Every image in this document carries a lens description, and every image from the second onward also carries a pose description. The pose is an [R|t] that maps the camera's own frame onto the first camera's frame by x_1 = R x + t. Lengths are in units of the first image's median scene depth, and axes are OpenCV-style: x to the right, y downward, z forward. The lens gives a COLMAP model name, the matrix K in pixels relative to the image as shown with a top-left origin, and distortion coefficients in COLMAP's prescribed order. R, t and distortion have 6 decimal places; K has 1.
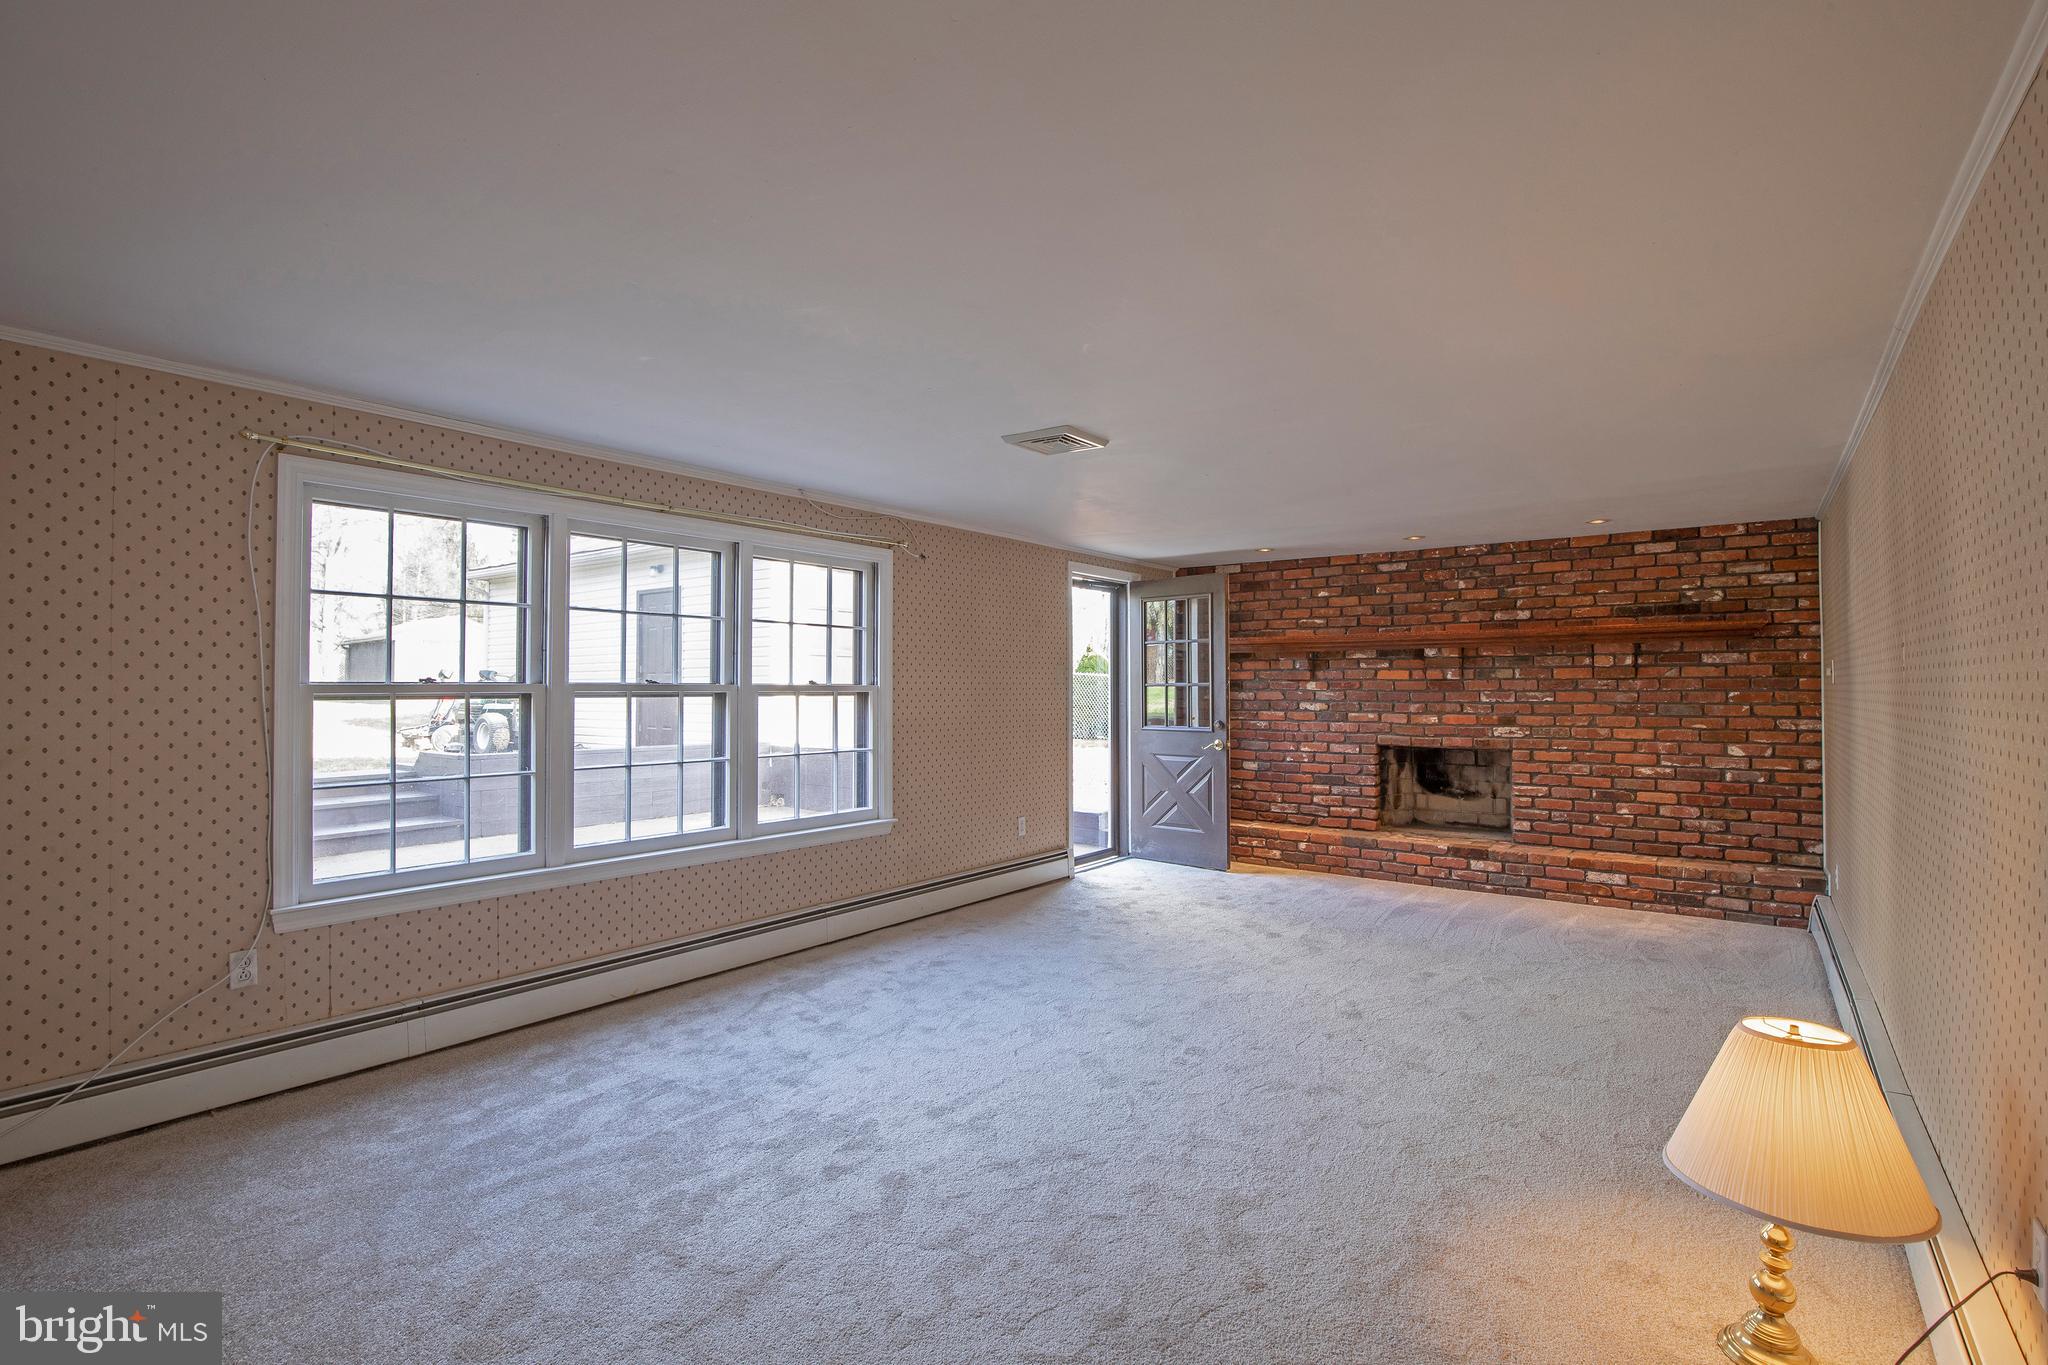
lens RADIAL K [[974.4, 0, 1024.0], [0, 974.4, 682.5], [0, 0, 1]] dist [-0.023589, 0.001255]
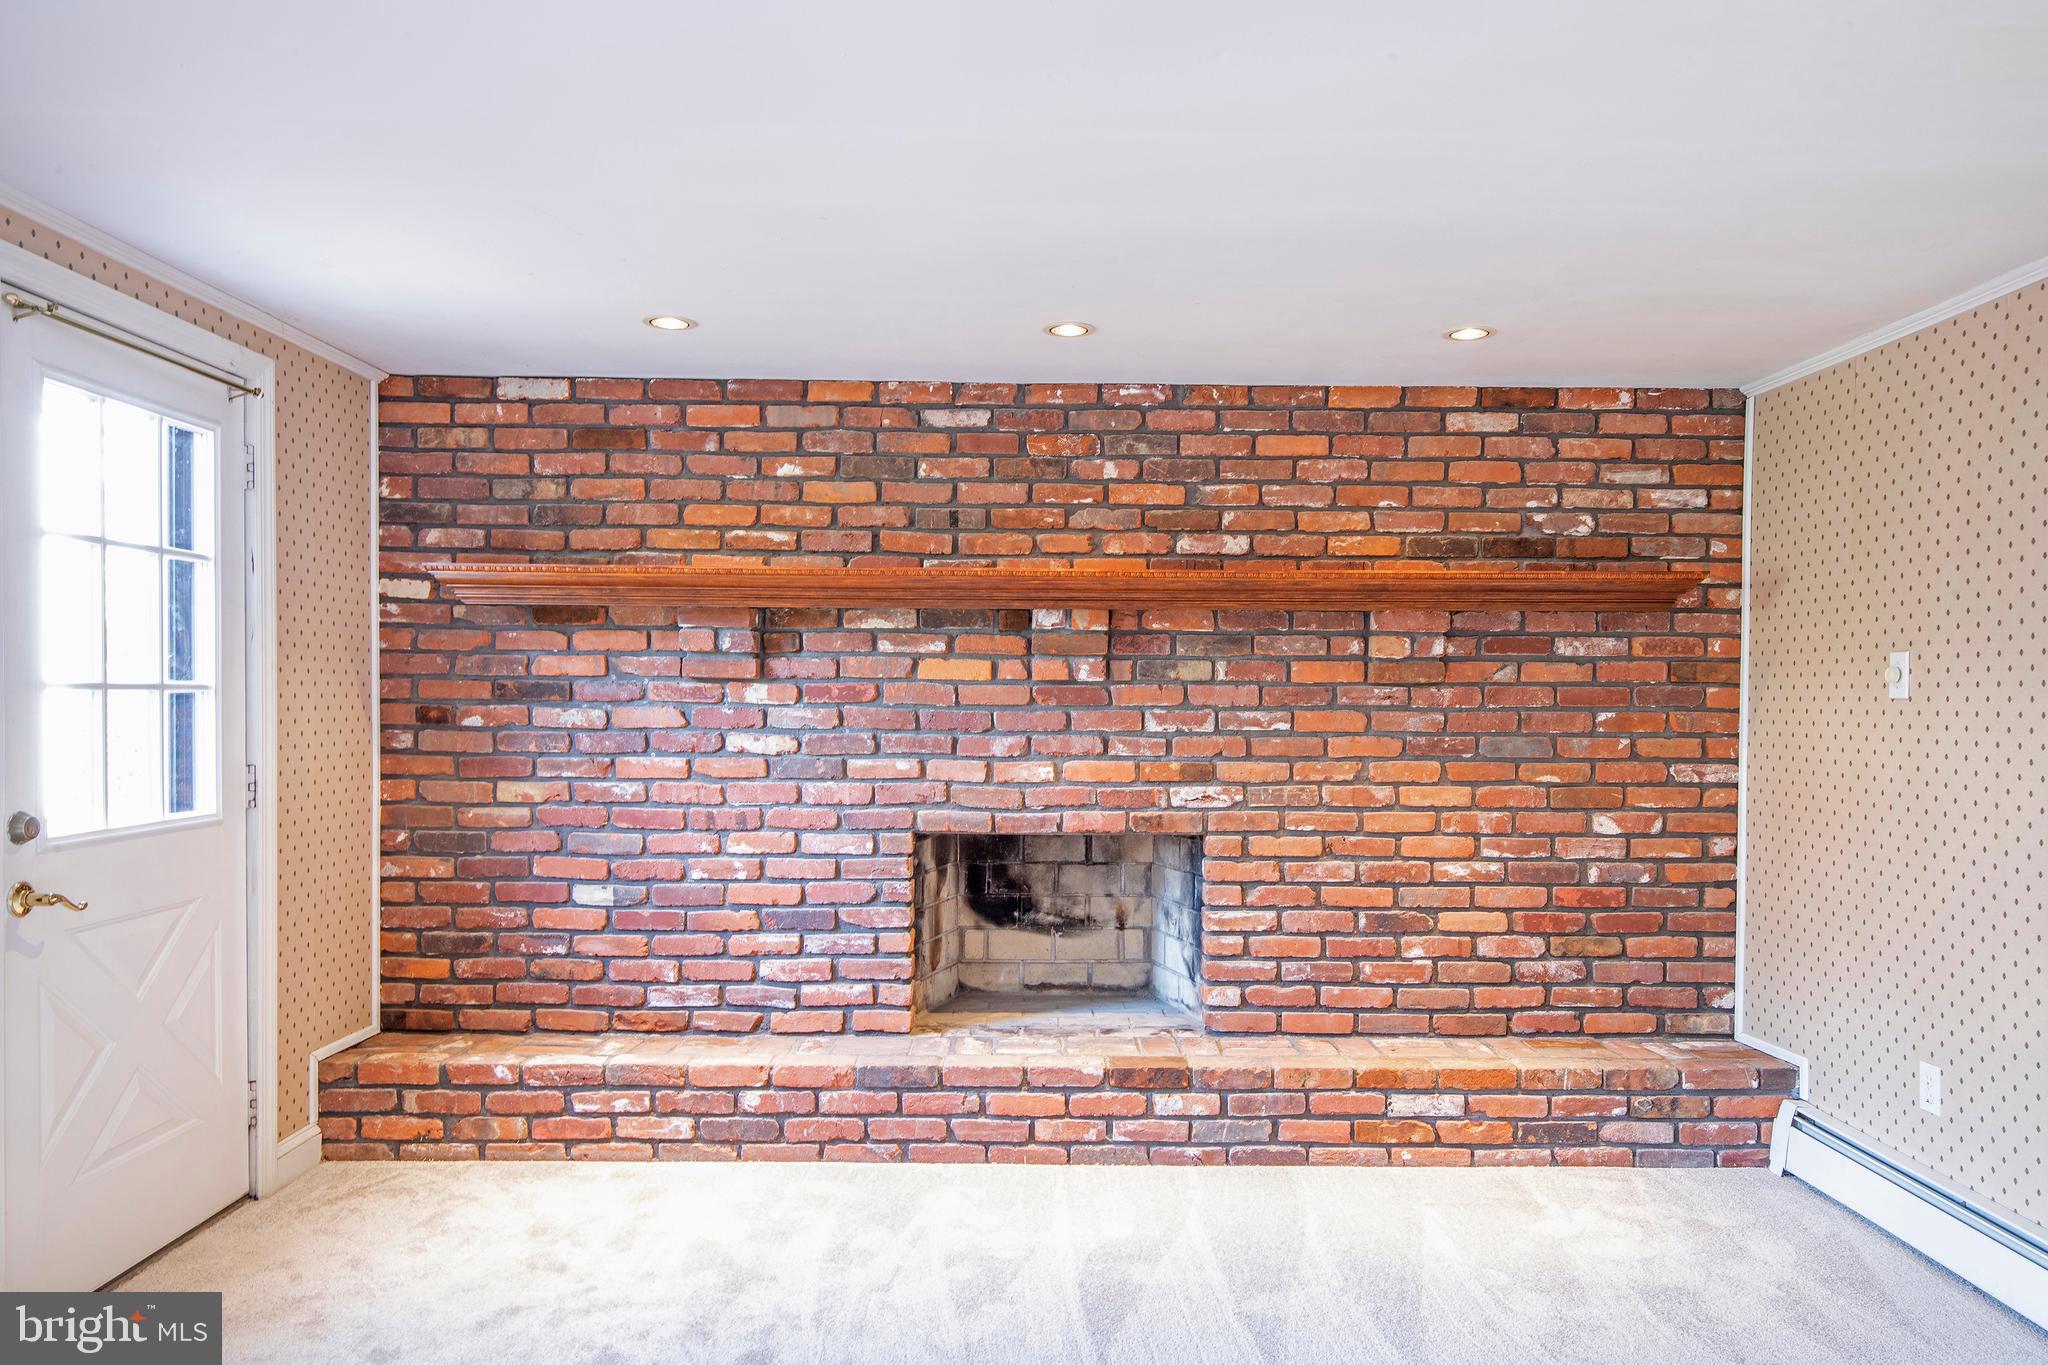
lens RADIAL K [[1316.5, 0, 1056.5], [0, 1316.5, 715.3], [0, 0, 1]] dist [-0.000364, -0.001512]
pose [[0.776597, -0.002379, 0.629993, 0.053138], [-0.010517, 0.999805, 0.016740, 0.002359], [-0.629910, -0.019626, 0.776420, 0.583268]]
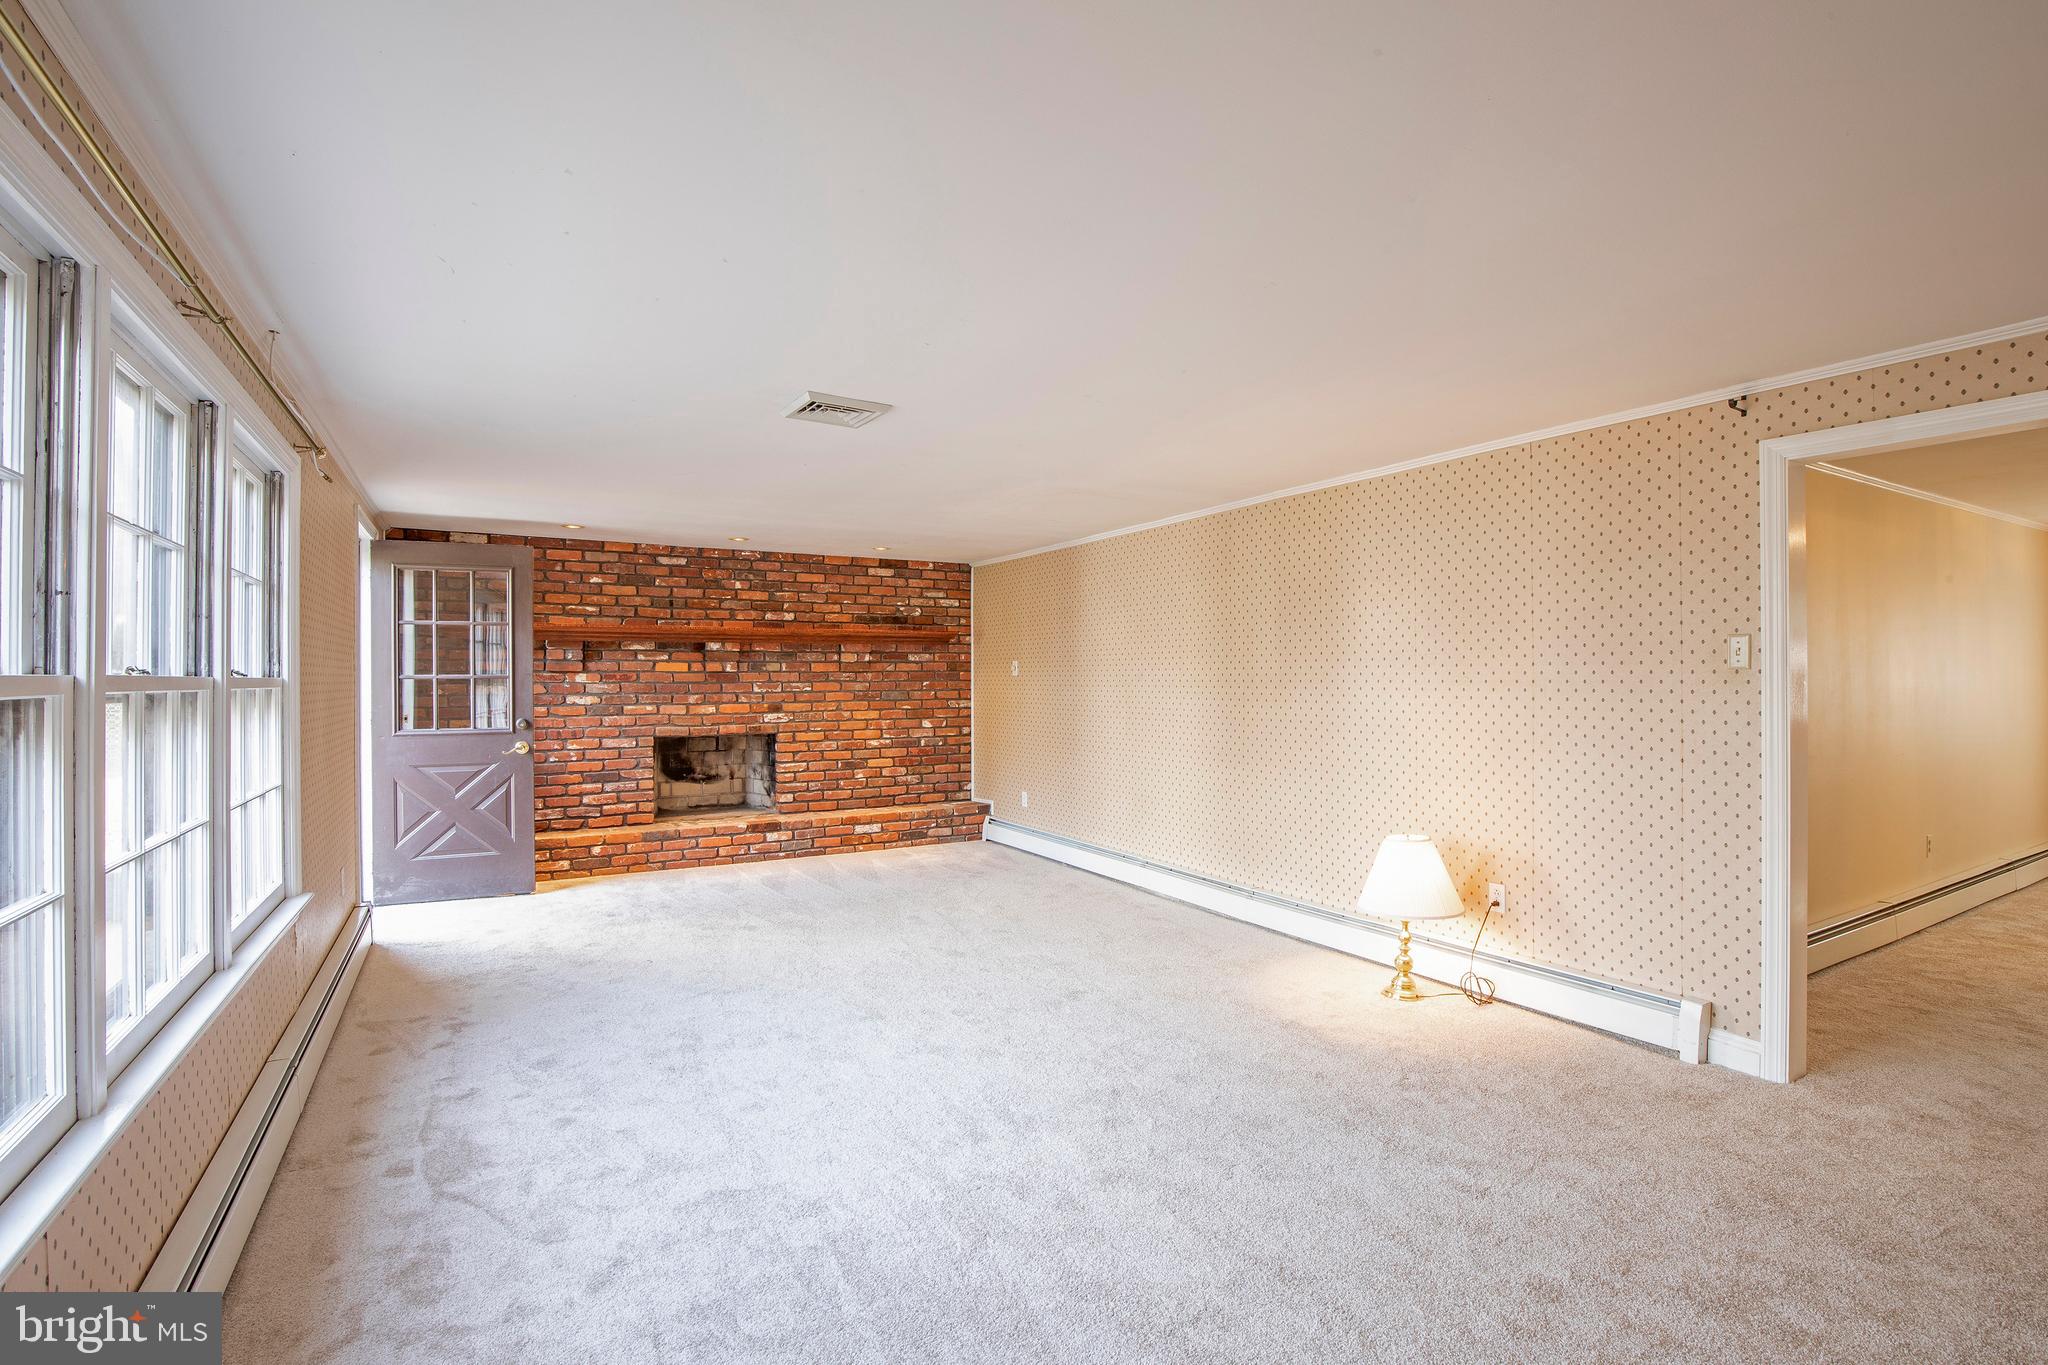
lens RADIAL K [[974.4, 0, 1024.0], [0, 974.4, 682.5], [0, 0, 1]] dist [-0.023589, 0.001255]
pose [[0.366873, -0.005520, 0.930255, -0.484990], [-0.001530, 0.999977, 0.006538, 0.001287], [-0.930270, -0.003822, 0.366856, 0.320555]]
